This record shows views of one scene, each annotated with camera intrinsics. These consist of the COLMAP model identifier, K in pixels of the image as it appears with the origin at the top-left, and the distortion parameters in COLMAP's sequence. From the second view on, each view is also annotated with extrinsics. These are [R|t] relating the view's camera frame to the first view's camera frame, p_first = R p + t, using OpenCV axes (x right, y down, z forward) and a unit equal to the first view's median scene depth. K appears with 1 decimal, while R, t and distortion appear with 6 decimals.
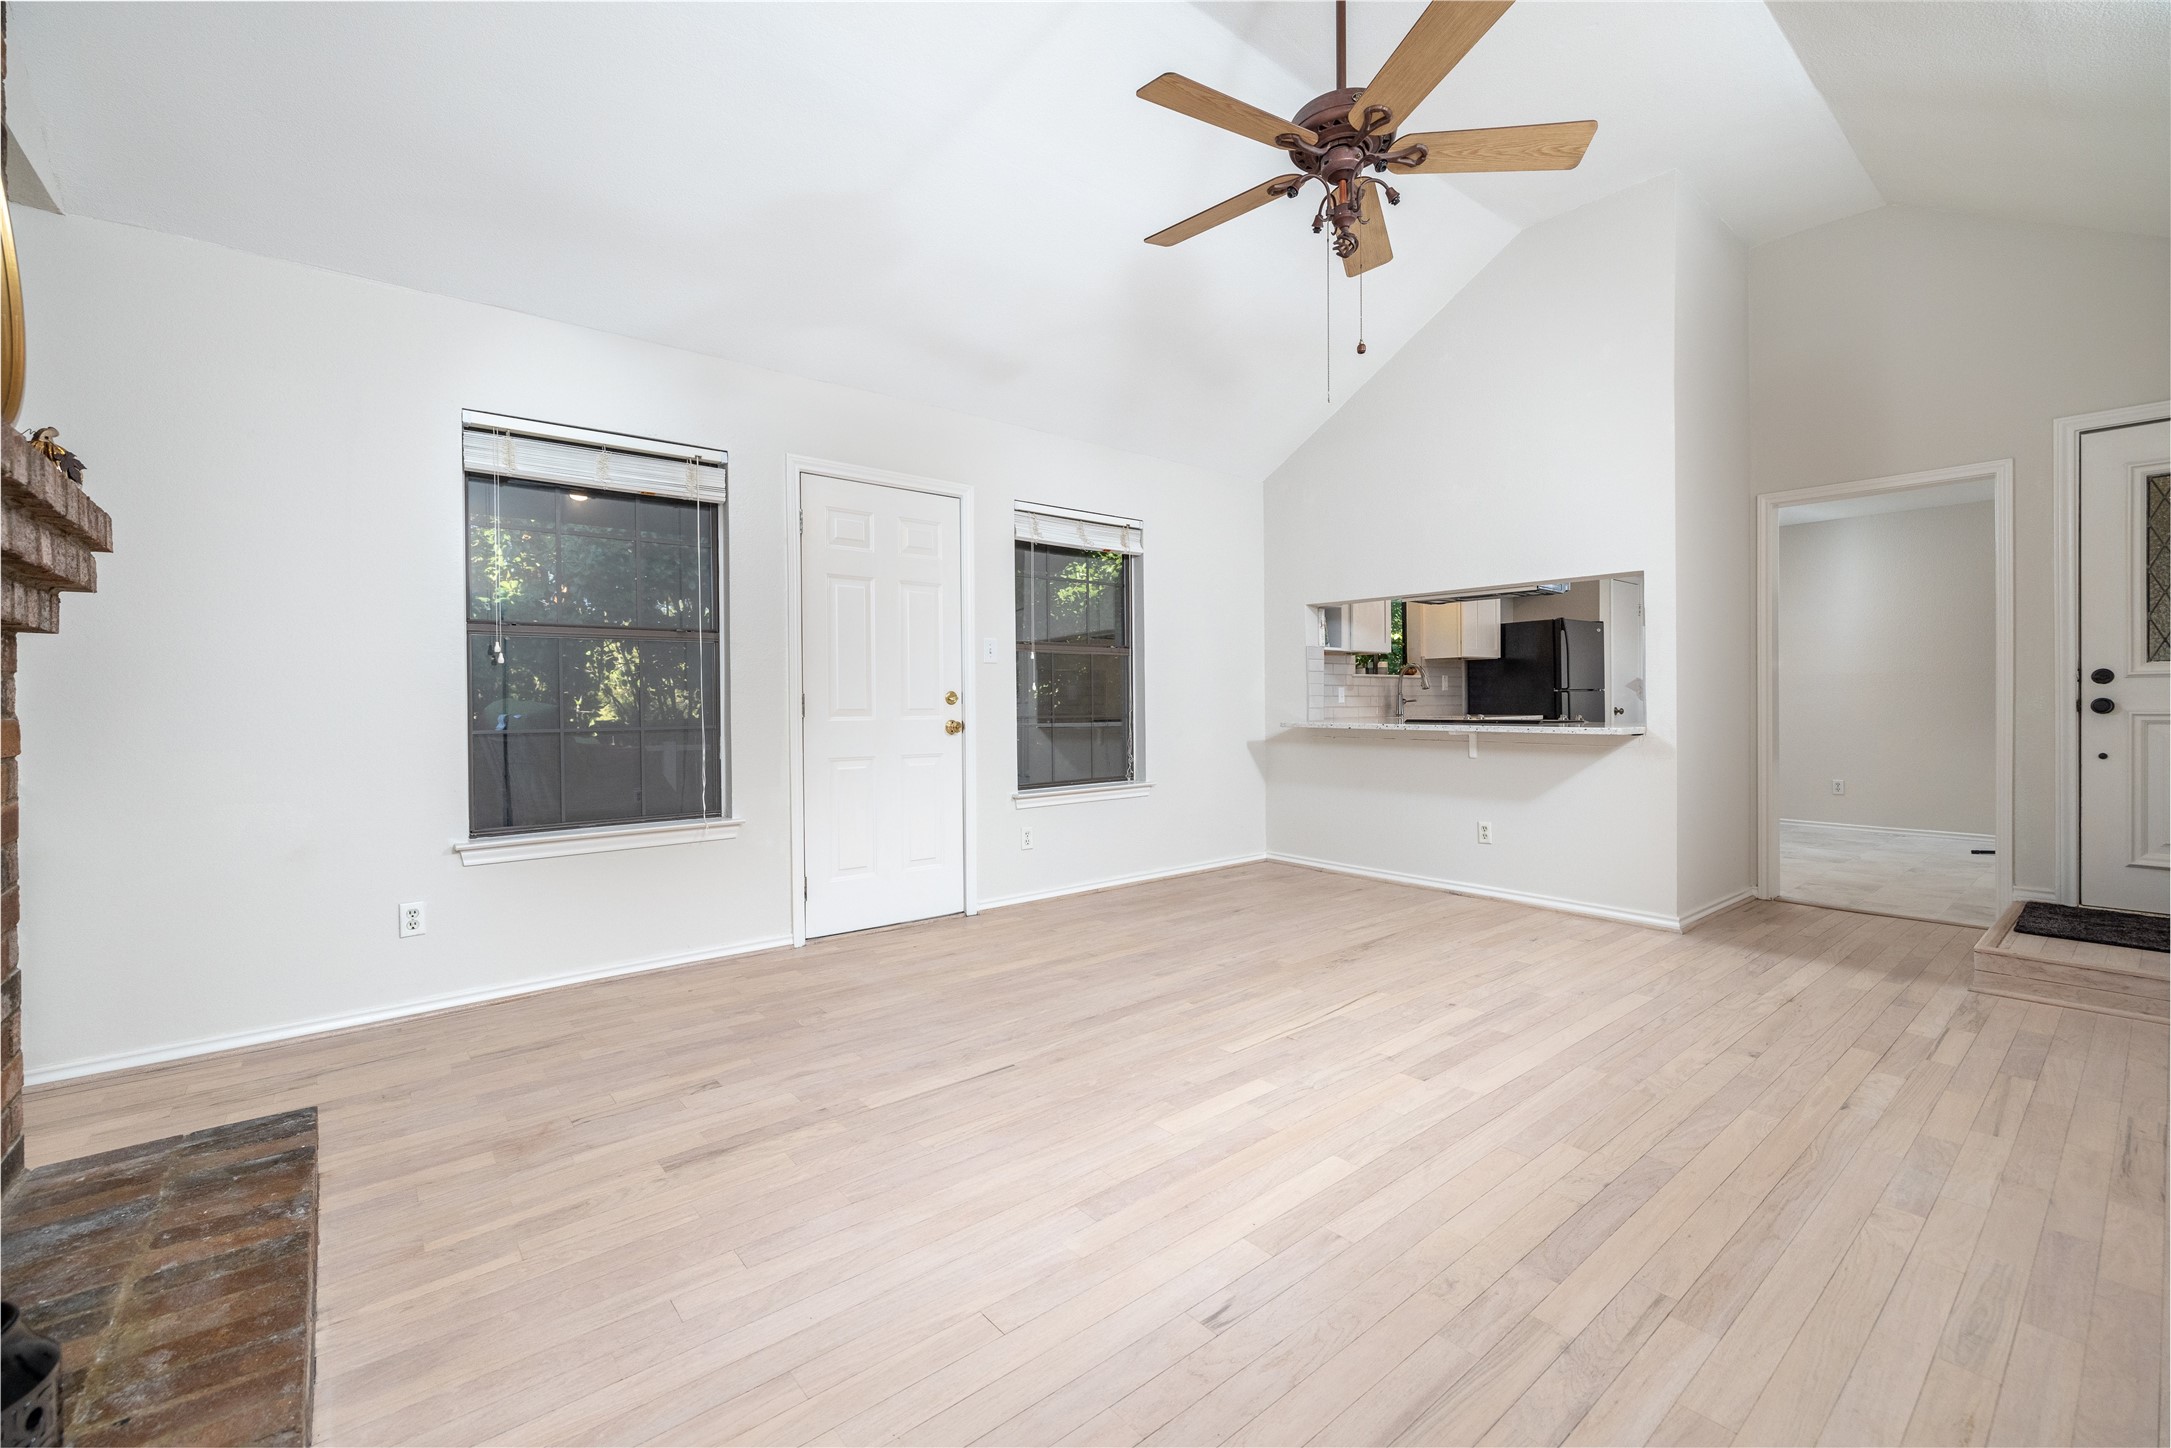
lens RADIAL K [[900.1, 0, 1082.7], [0, 900.1, 712.0], [0, 0, 1]] dist [-0.002964, 0.000022]
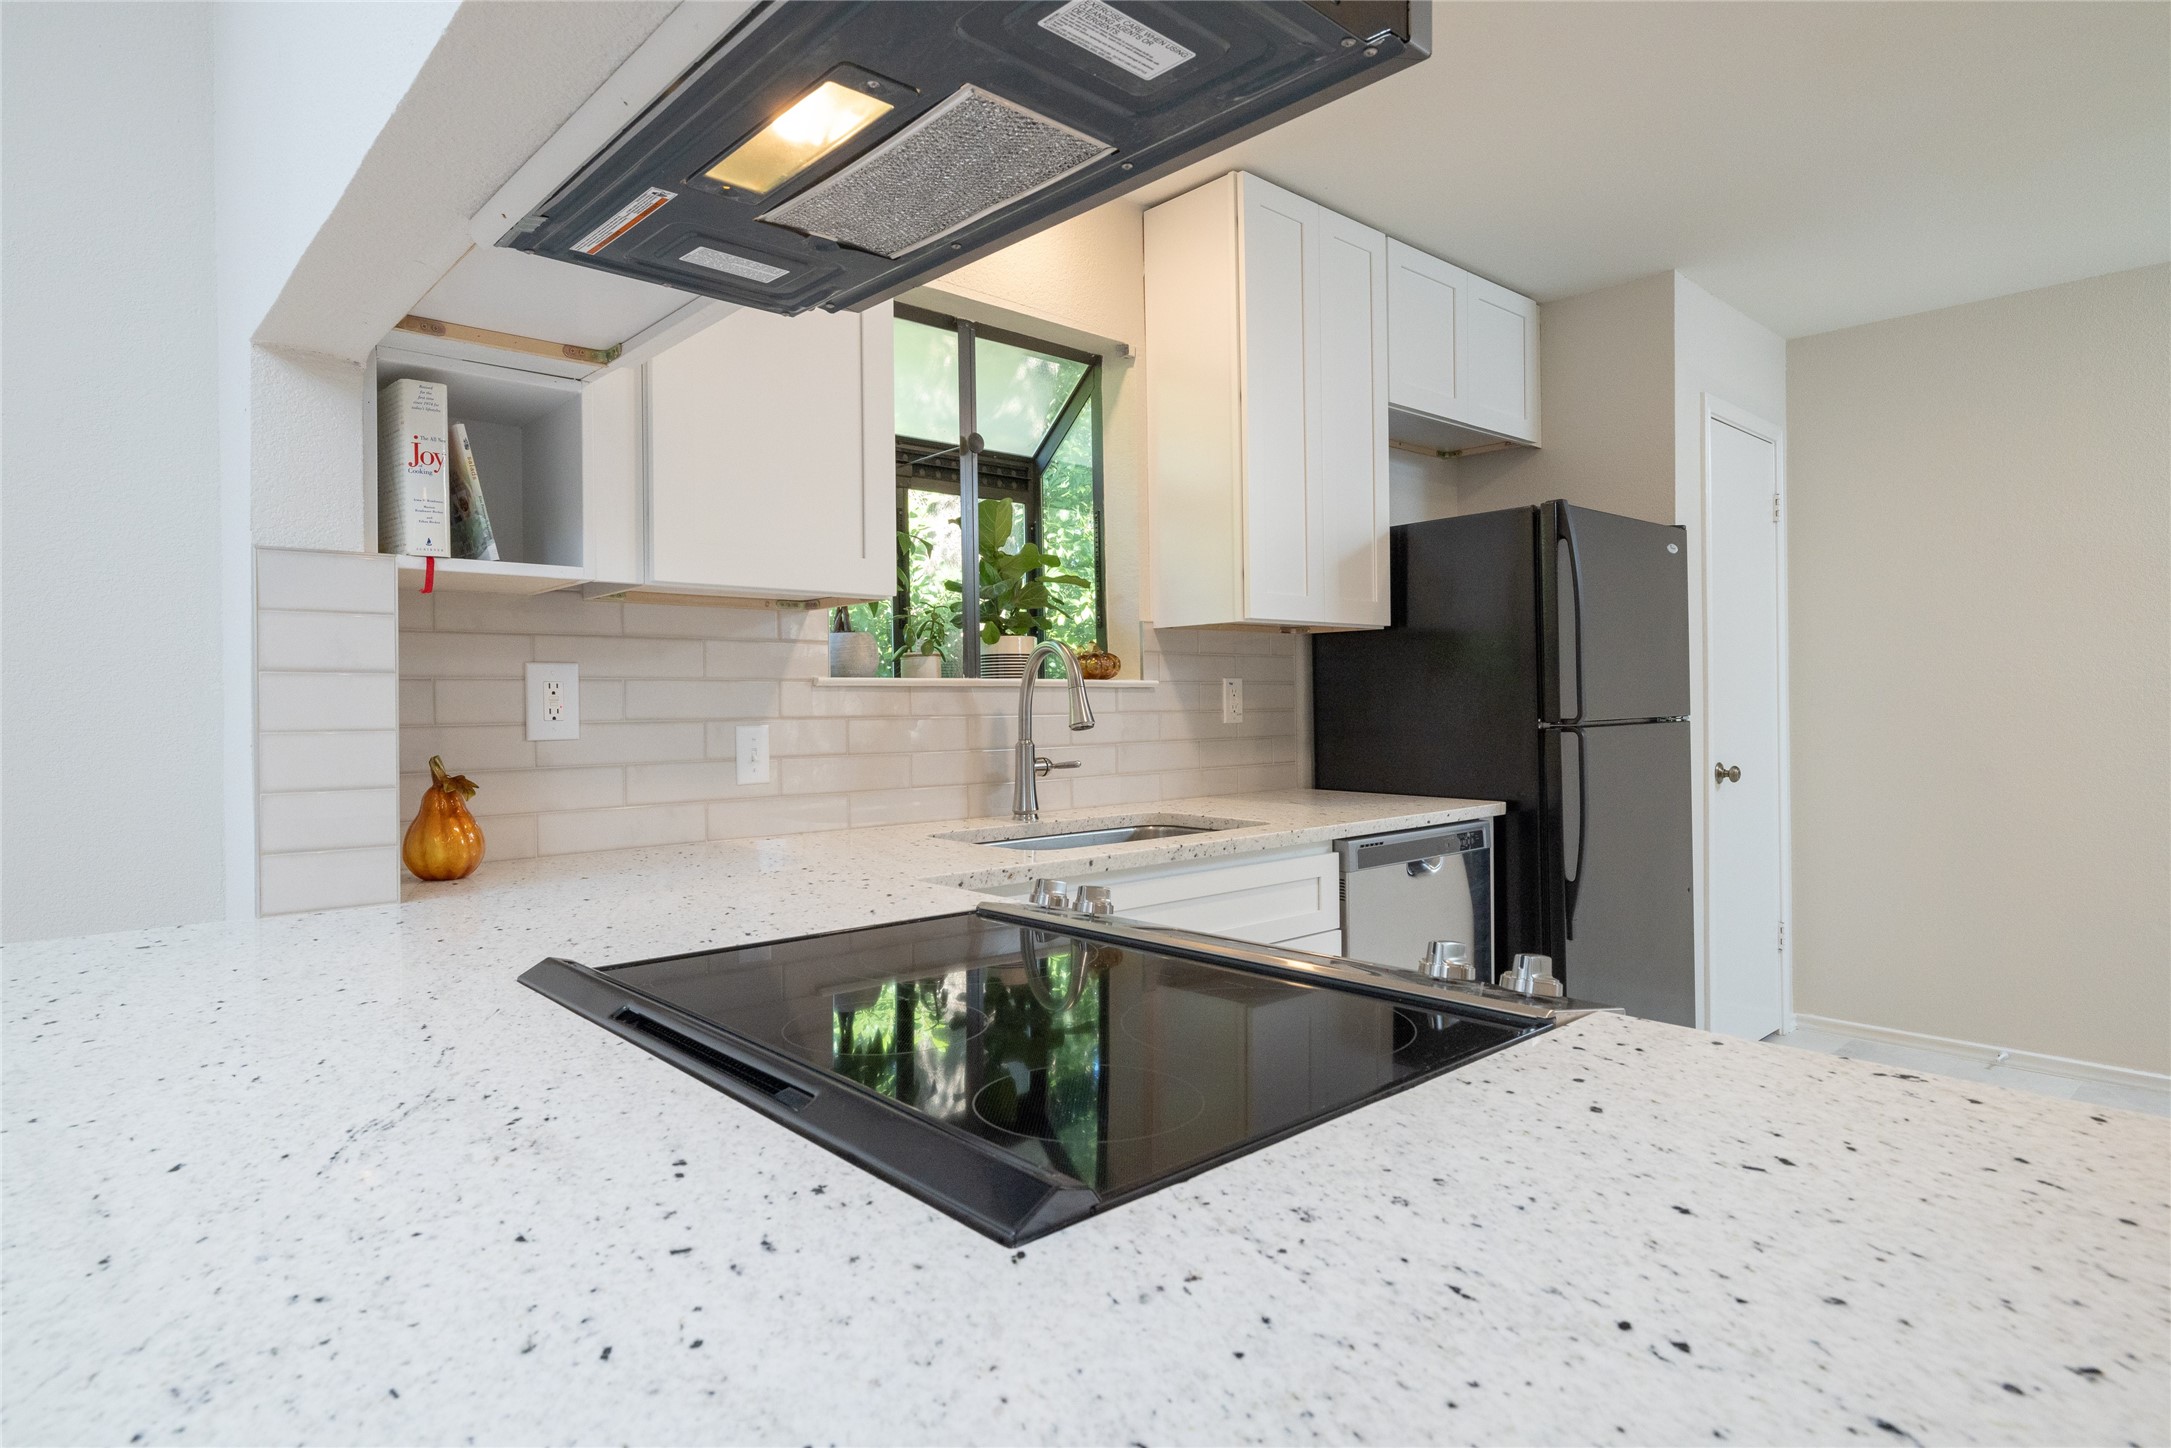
lens RADIAL K [[1199.6, 0, 1088.1], [0, 1199.6, 712.7], [0, 0, 1]] dist [-0.003272, -0.000188]
pose [[0.998250, -0.003803, 0.059019, 0.334312], [0.004123, 0.999977, -0.005294, -0.026585], [-0.058998, 0.005528, 0.998243, 0.573914]]
